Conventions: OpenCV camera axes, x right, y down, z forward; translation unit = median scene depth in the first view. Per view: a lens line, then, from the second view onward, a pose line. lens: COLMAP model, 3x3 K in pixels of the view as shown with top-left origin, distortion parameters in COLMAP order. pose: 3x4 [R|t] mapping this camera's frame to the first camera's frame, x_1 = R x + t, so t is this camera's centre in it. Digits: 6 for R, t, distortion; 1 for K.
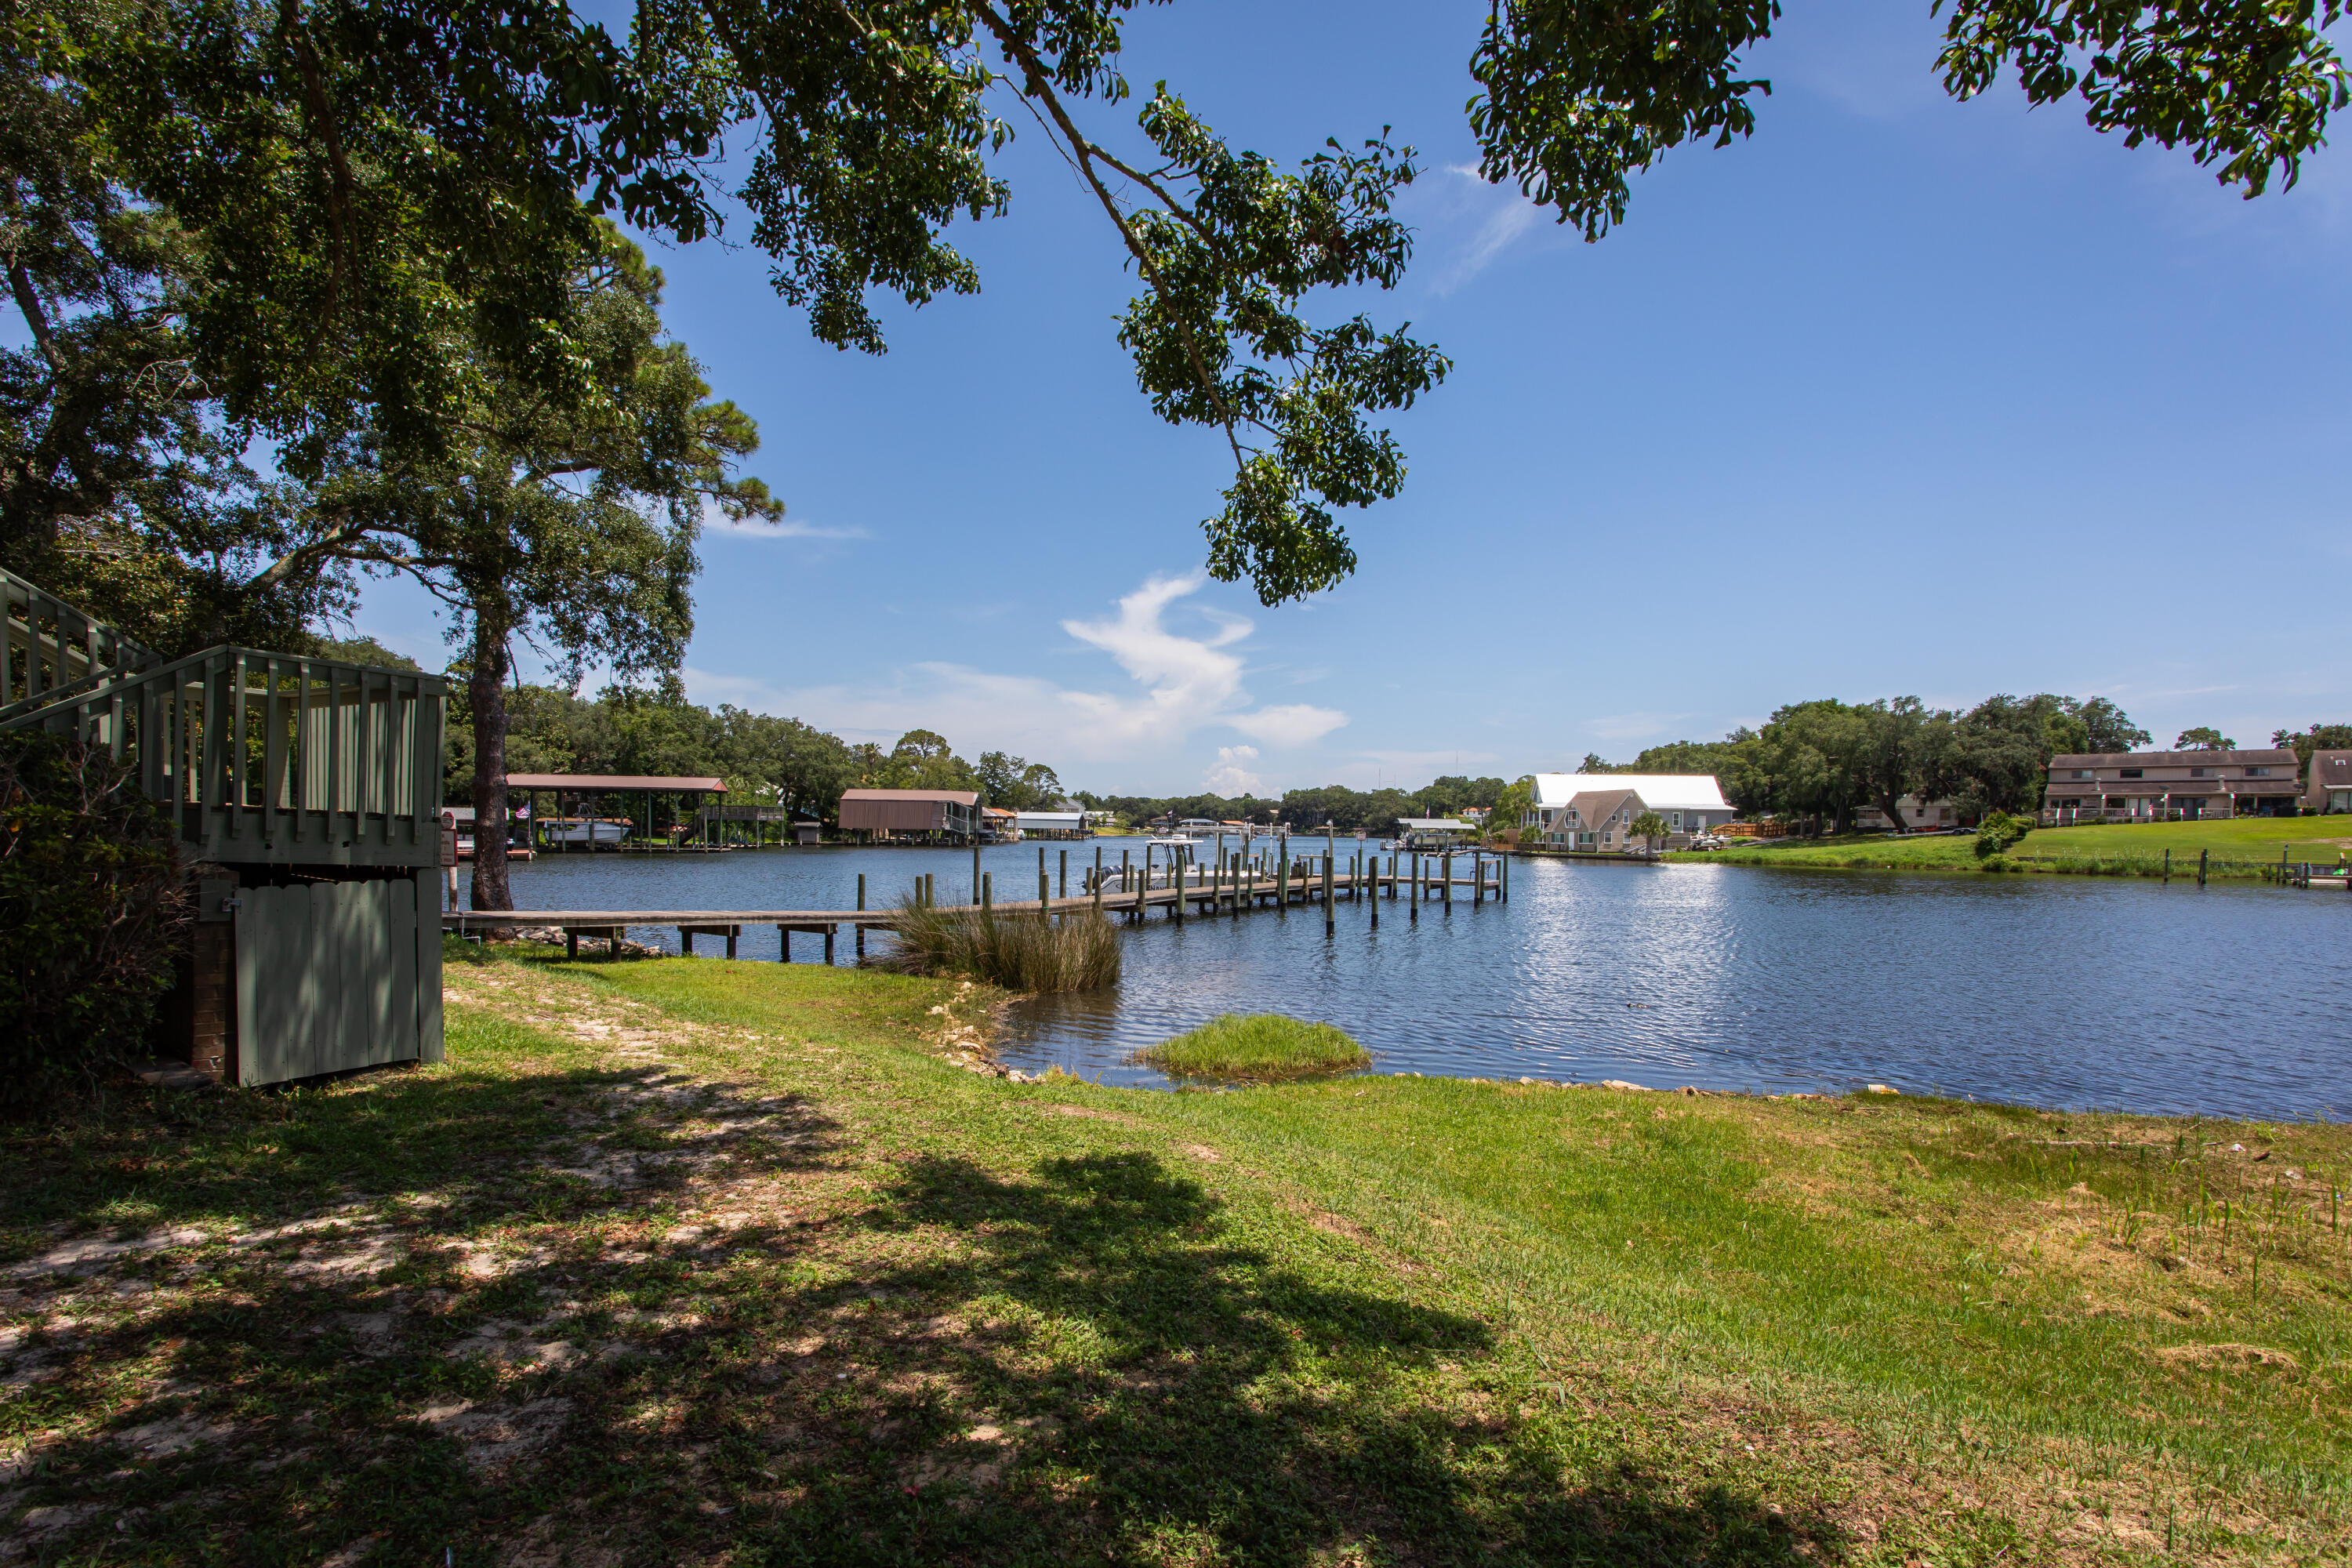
lens RADIAL K [[1172.8, 0, 1137.8], [0, 1172.8, 879.1], [0, 0, 1]] dist [-0.000720, -0.000287]
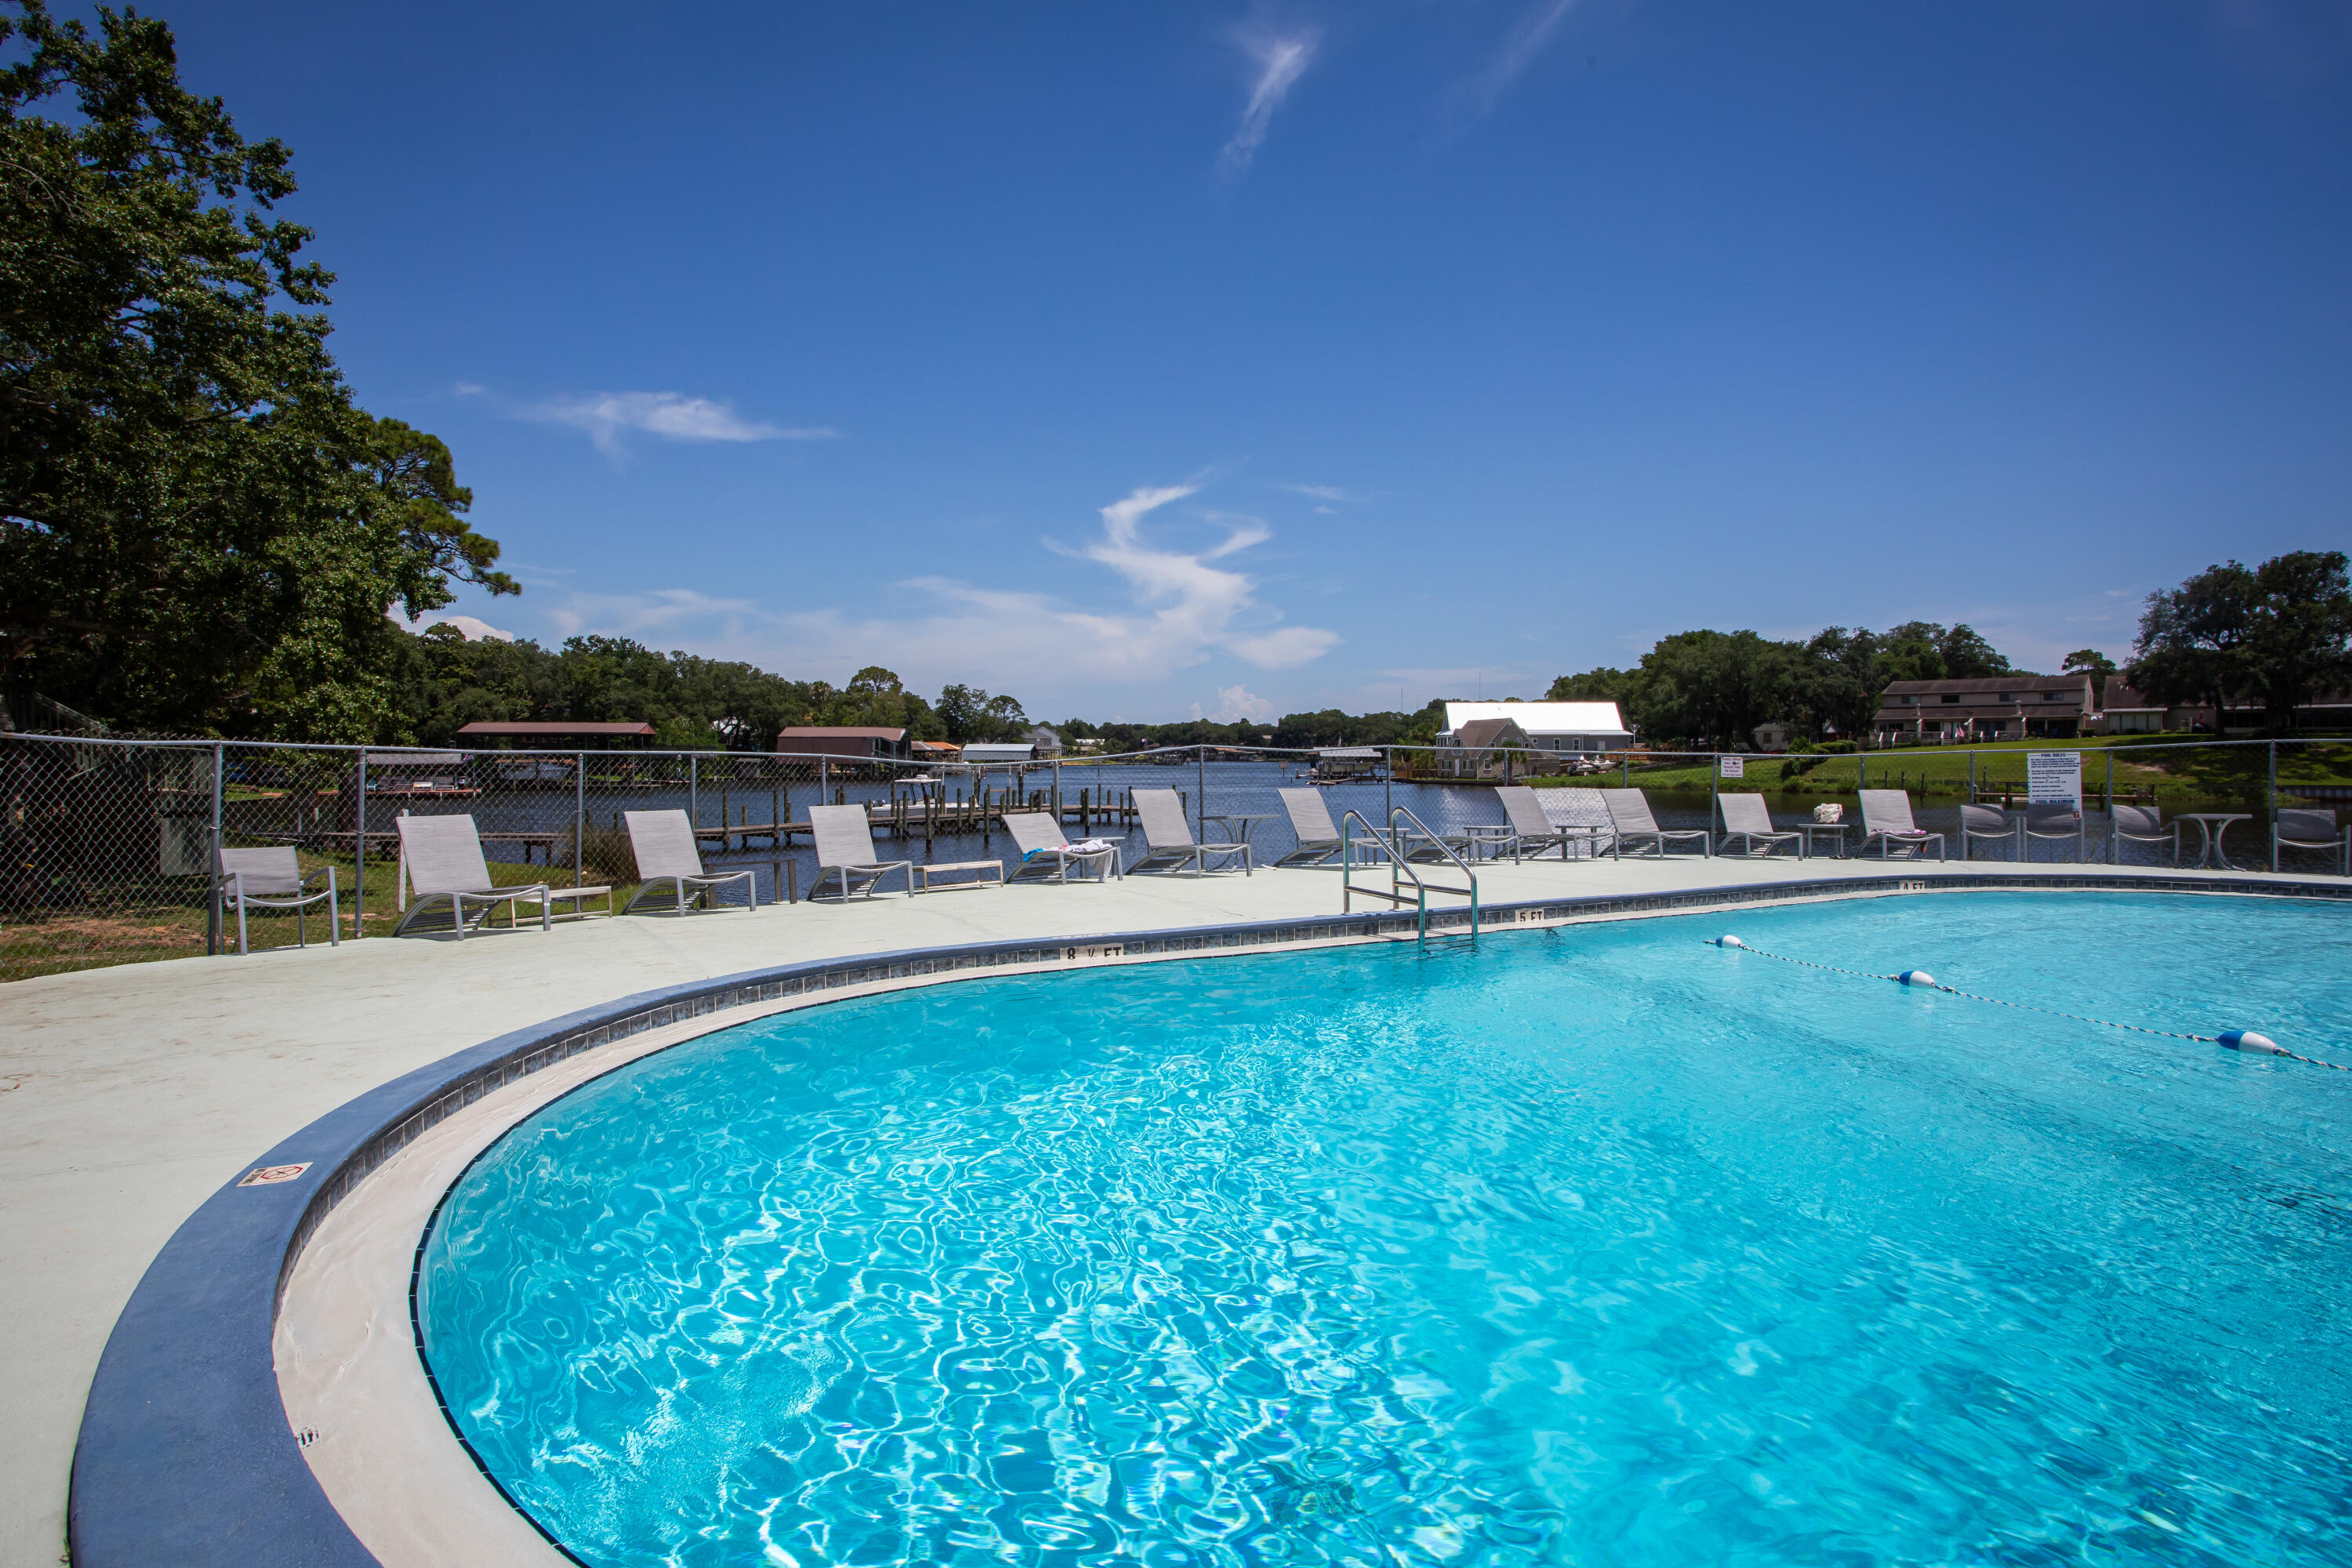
lens RADIAL K [[1237.5, 0, 1089.2], [0, 1237.5, 759.6], [0, 0, 1]] dist [-0.087880, 0.031440]
pose [[0.998182, -0.013000, -0.058859, 0.096660], [0.010683, 0.999162, -0.039507, 0.000141], [0.059323, 0.038806, 0.997484, -0.104385]]
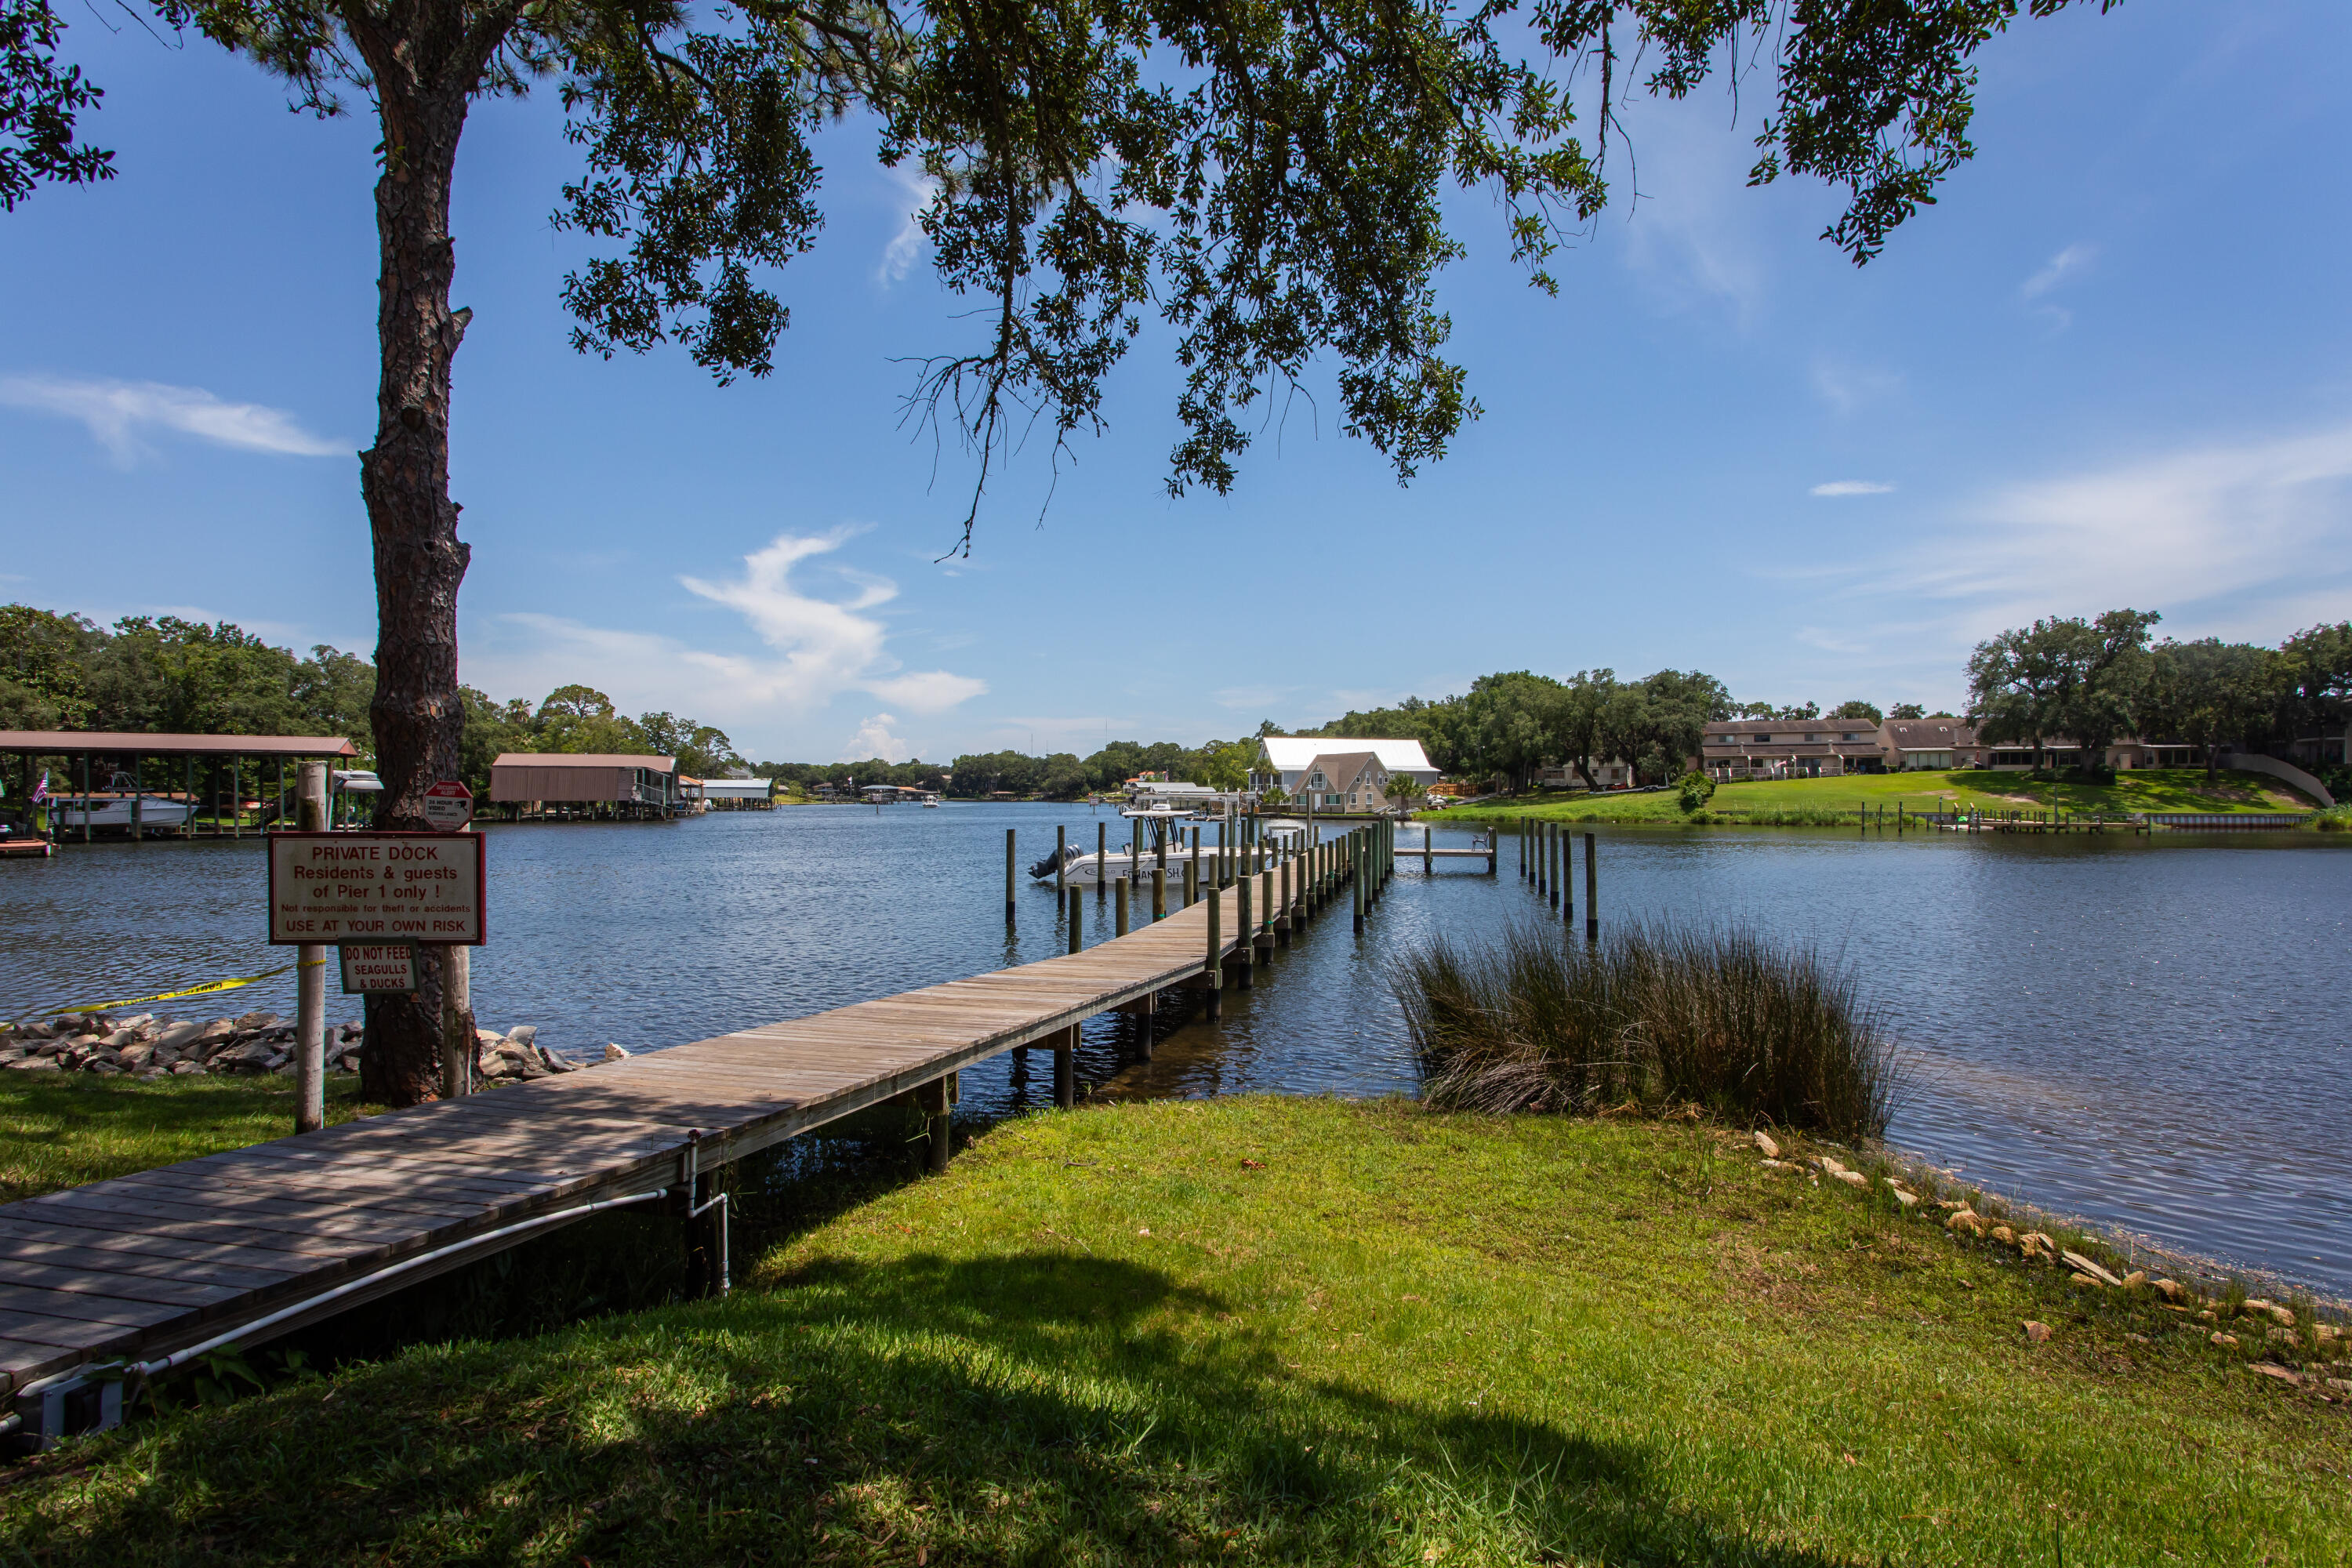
lens RADIAL K [[1142.6, 0, 1185.2], [0, 1142.6, 830.3], [0, 0, 1]] dist [-0.001464, 0.000615]
pose [[0.940860, -0.024006, 0.337945, -0.070555], [0.027603, 0.999602, -0.005842, -0.005219], [-0.337670, 0.014825, 0.941148, 0.090066]]
